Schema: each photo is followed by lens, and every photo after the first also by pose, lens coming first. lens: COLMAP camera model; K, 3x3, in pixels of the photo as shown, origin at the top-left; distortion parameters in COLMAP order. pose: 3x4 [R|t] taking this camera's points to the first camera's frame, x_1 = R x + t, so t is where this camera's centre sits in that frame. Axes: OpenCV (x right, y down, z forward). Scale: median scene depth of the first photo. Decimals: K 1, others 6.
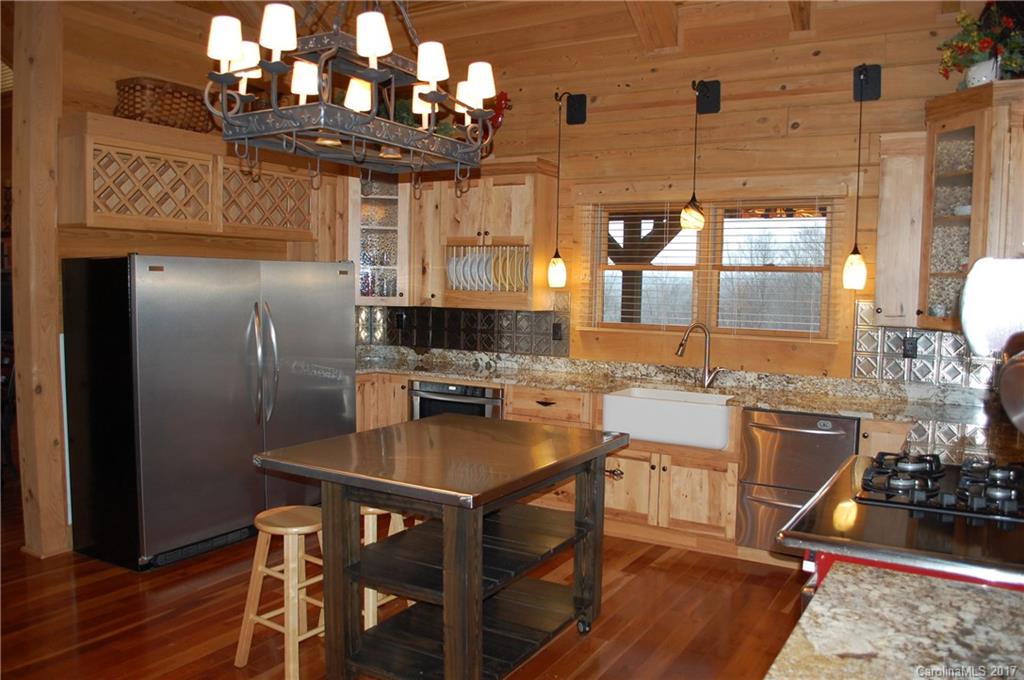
lens RADIAL K [[814.9, 0, 512.6], [0, 814.9, 336.6], [0, 0, 1]] dist [-0.062628, -0.004143]
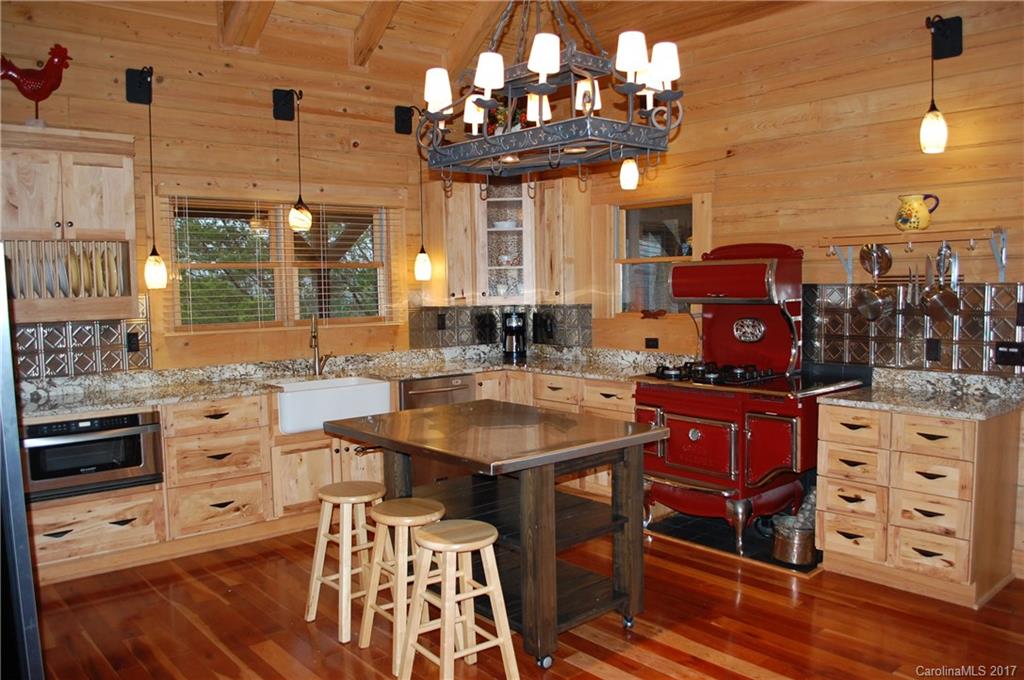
lens RADIAL K [[814.9, 0, 511.8], [0, 814.9, 345.8], [0, 0, 1]] dist [-0.062628, -0.004143]
pose [[0.321554, -0.097273, 0.941881, -0.672583], [0.086495, 0.993568, 0.073082, -0.032033], [-0.942932, 0.057969, 0.327900, 0.376814]]
